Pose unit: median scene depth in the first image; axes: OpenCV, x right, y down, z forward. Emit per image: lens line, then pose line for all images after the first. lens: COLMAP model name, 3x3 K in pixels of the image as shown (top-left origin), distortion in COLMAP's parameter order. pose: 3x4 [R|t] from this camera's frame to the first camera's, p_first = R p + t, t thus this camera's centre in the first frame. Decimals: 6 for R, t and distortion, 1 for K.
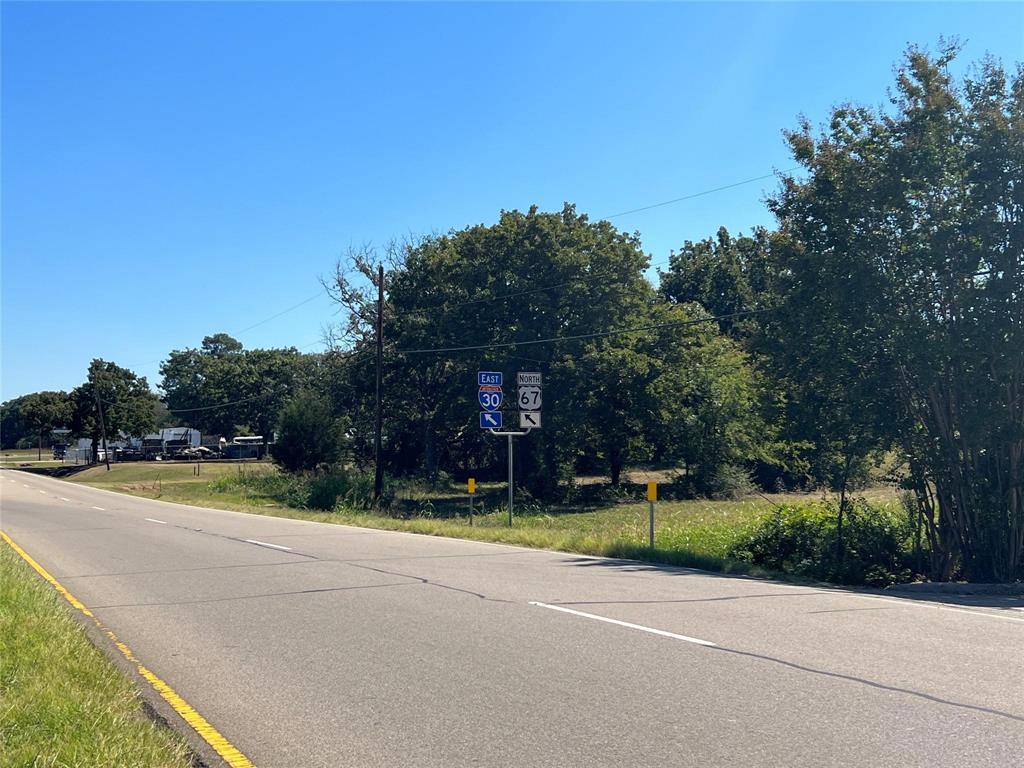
lens RADIAL K [[1307.0, 0, 507.2], [0, 1307.0, 386.6], [0, 0, 1]] dist [0.124318, 0.000000]
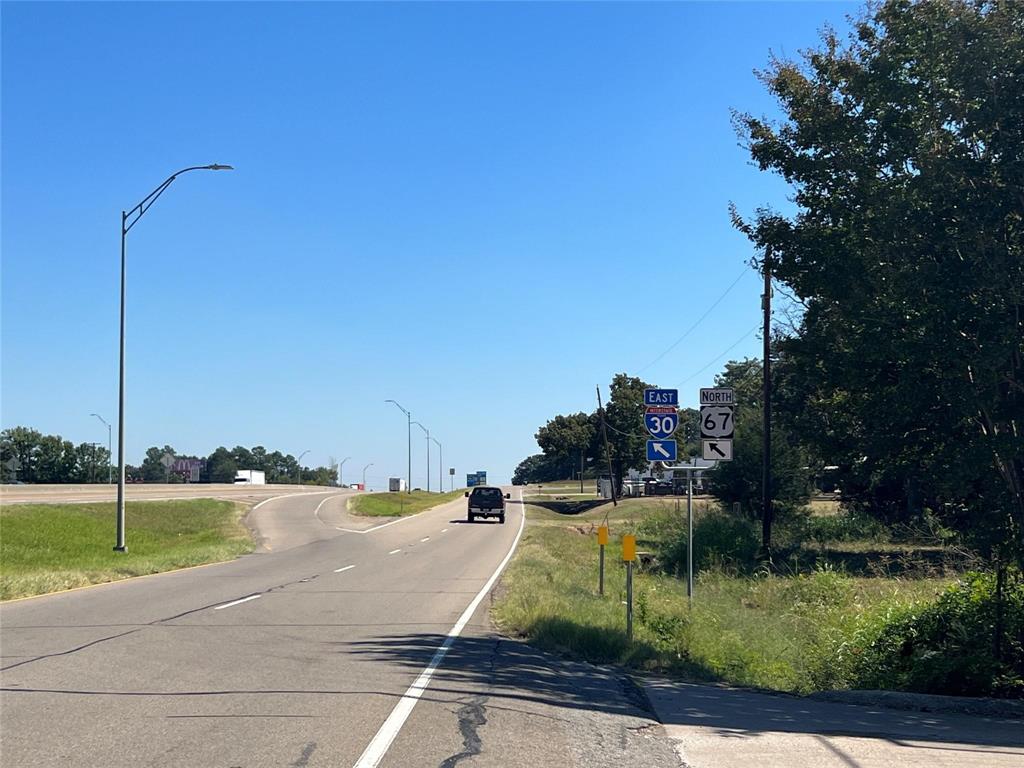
lens RADIAL K [[1632.5, 0, 517.4], [0, 1632.5, 389.3], [0, 0, 1]] dist [0.121658, 0.000000]
pose [[0.909239, -0.018693, -0.415855, 0.130012], [0.015246, 0.999816, -0.011608, -0.000307], [0.415995, 0.004214, 0.909357, 0.038820]]
